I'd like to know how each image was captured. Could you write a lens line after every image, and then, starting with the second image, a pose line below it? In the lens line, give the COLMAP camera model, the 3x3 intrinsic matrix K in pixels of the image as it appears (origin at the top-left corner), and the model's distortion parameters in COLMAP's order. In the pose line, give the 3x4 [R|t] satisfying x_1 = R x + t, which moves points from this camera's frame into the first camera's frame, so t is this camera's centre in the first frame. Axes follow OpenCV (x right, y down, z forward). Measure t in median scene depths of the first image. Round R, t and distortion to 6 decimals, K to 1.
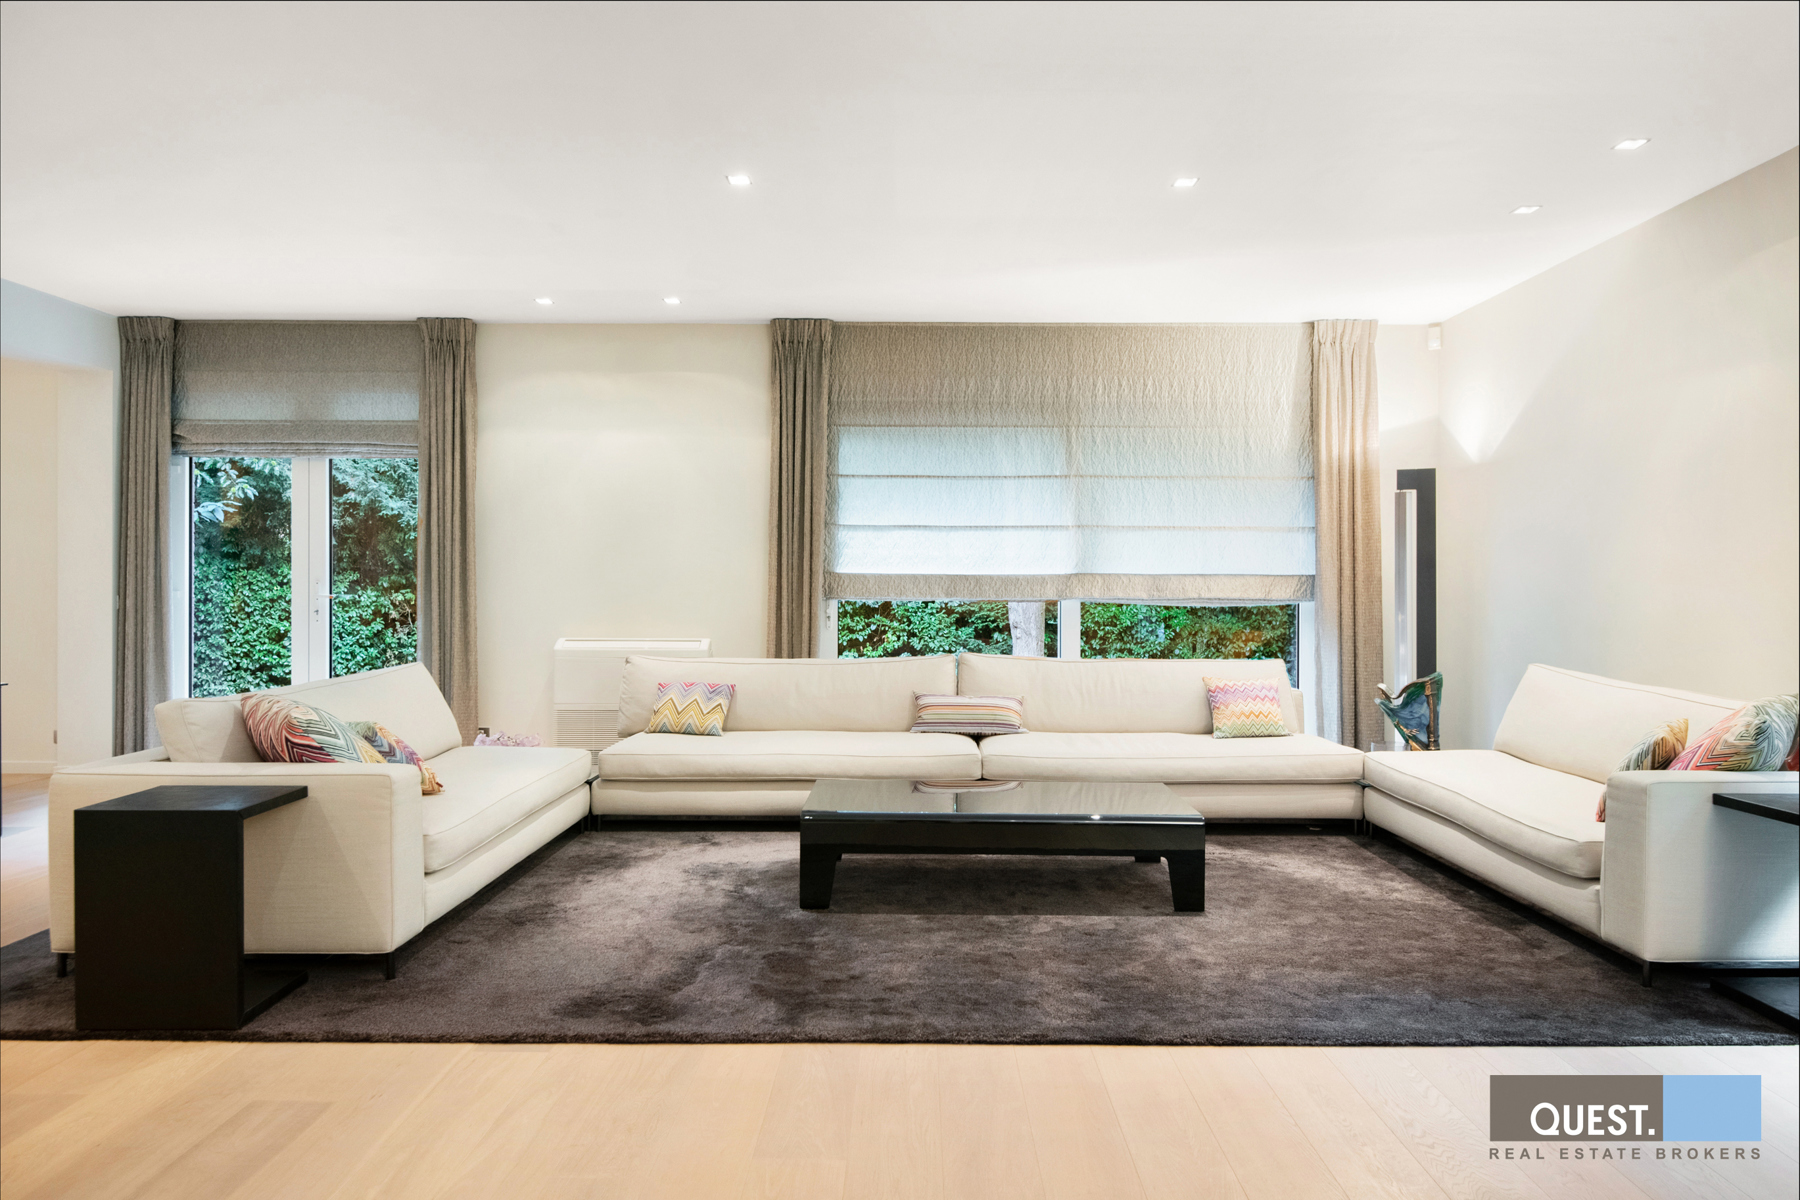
lens RADIAL K [[1132.8, 0, 900.0], [0, 1132.8, 600.0], [0, 0, 1]] dist [0.006116, -0.001177]
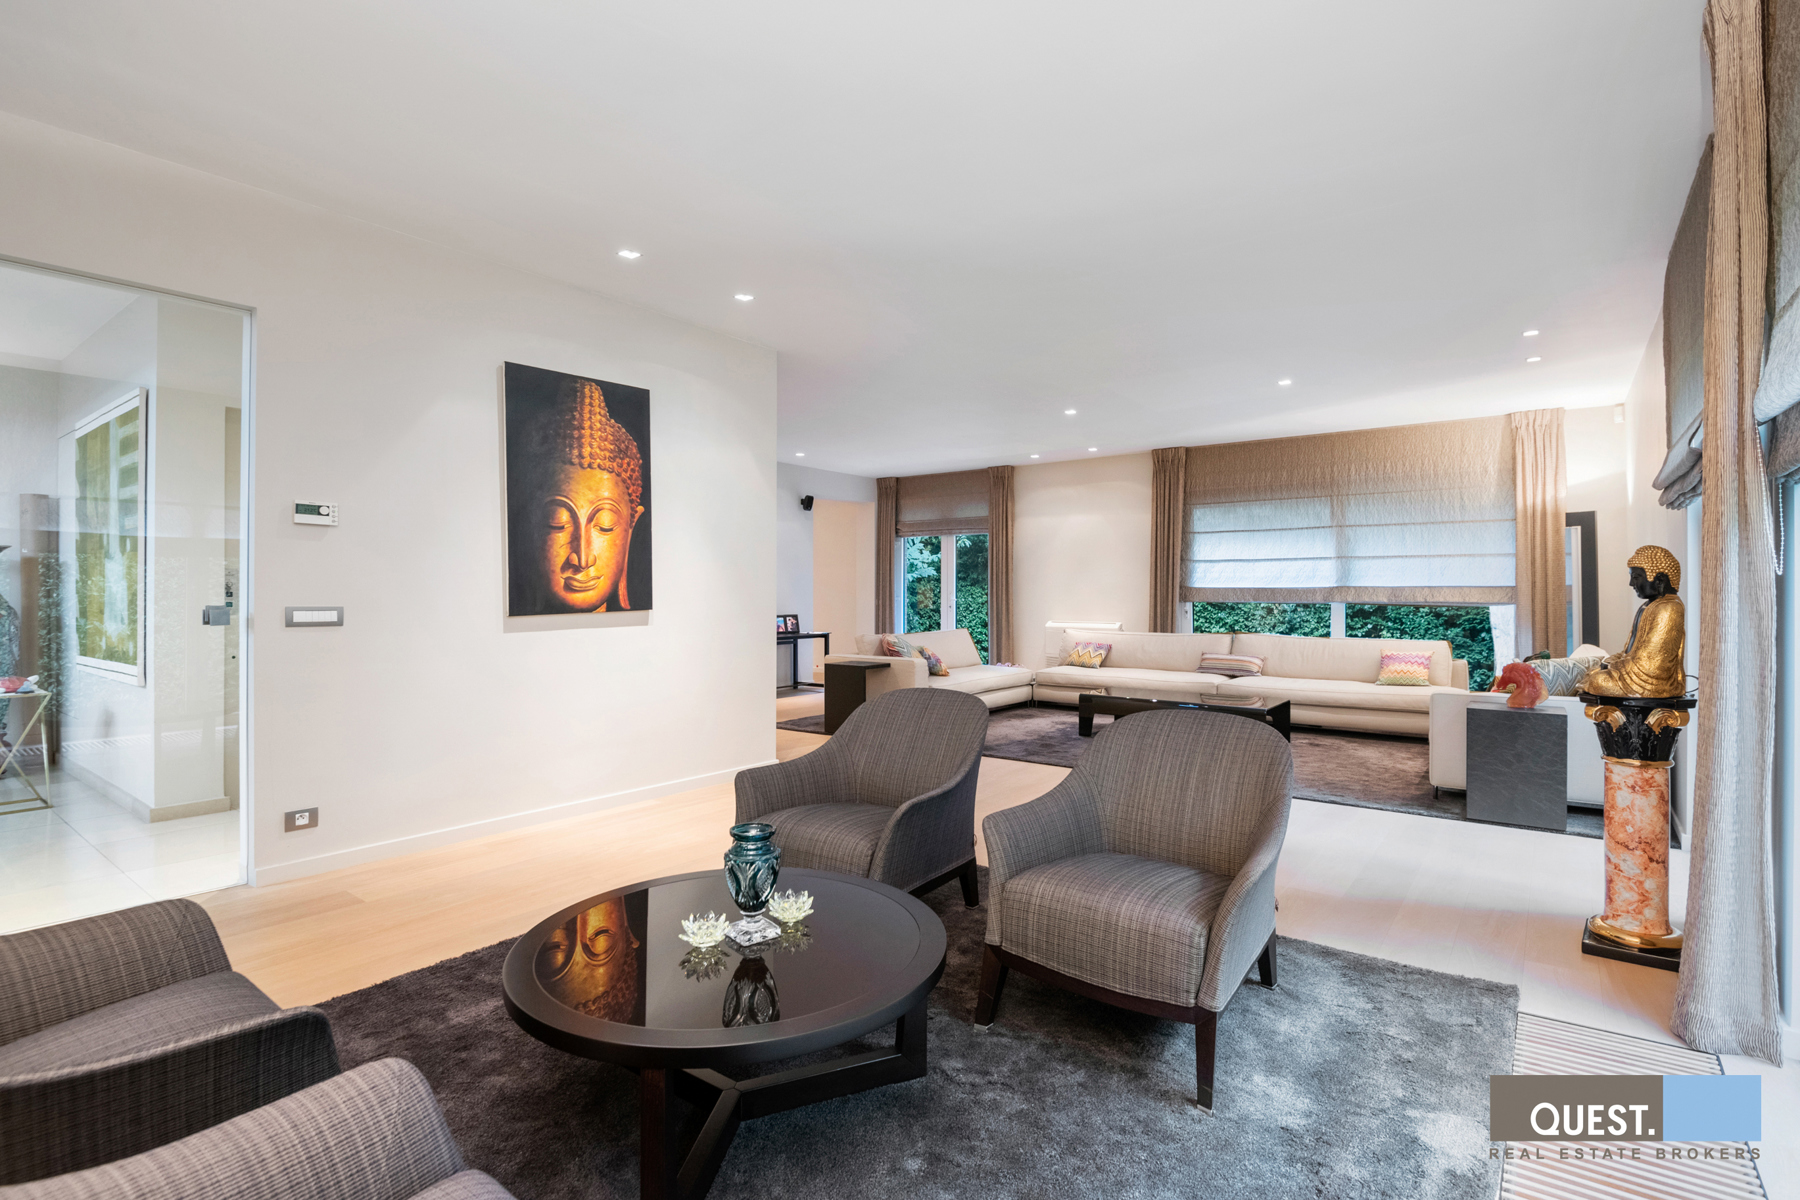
lens RADIAL K [[862.3, 0, 900.0], [0, 862.3, 600.0], [0, 0, 1]] dist [-0.000611, -0.000223]
pose [[0.792947, 0.002301, -0.609286, 0.415676], [-0.006952, 0.999962, -0.005270, 0.007121], [0.609251, 0.008415, 0.792933, -0.362493]]
